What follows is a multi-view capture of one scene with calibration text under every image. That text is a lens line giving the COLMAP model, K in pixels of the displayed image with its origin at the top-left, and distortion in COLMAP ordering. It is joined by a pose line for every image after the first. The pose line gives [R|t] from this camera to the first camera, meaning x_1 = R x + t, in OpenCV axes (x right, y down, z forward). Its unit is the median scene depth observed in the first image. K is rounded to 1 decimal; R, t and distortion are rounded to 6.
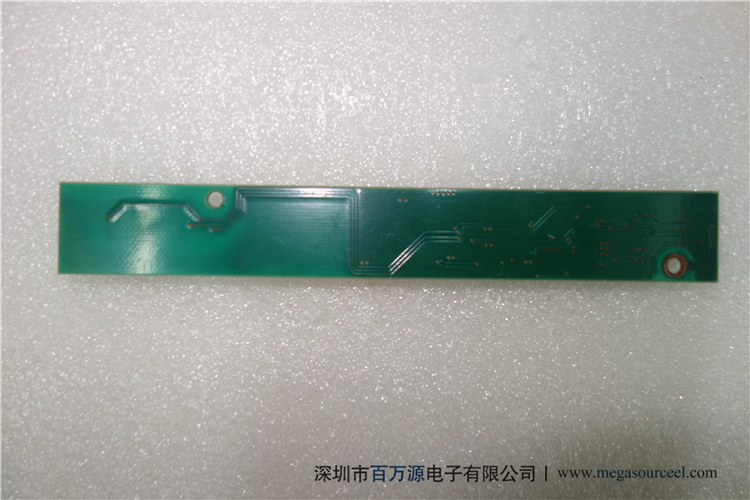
lens RADIAL K [[614.6, 0, 376.0], [0, 614.6, 251.9], [0, 0, 1]] dist [0.058362, -0.020580]
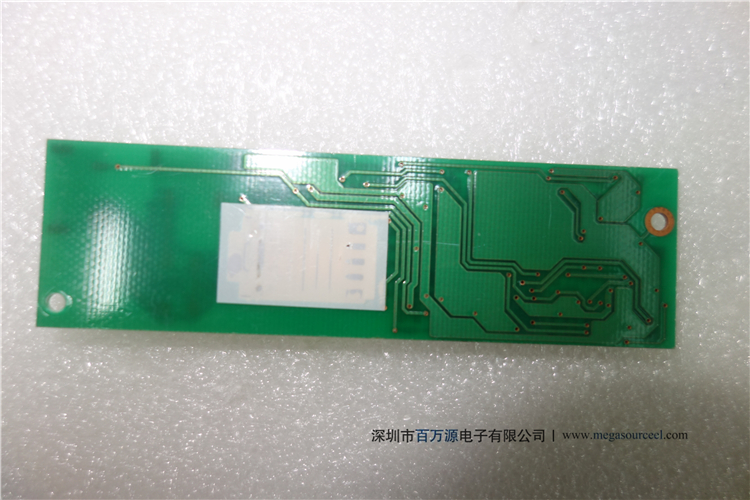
lens RADIAL K [[614.6, 0, 378.2], [0, 614.6, 254.0], [0, 0, 1]] dist [0.058362, -0.020580]
pose [[0.999968, 0.002086, 0.007753, 0.064414], [-0.002026, 0.999968, -0.007744, -0.051834], [-0.007769, 0.007728, 0.999940, 0.284806]]
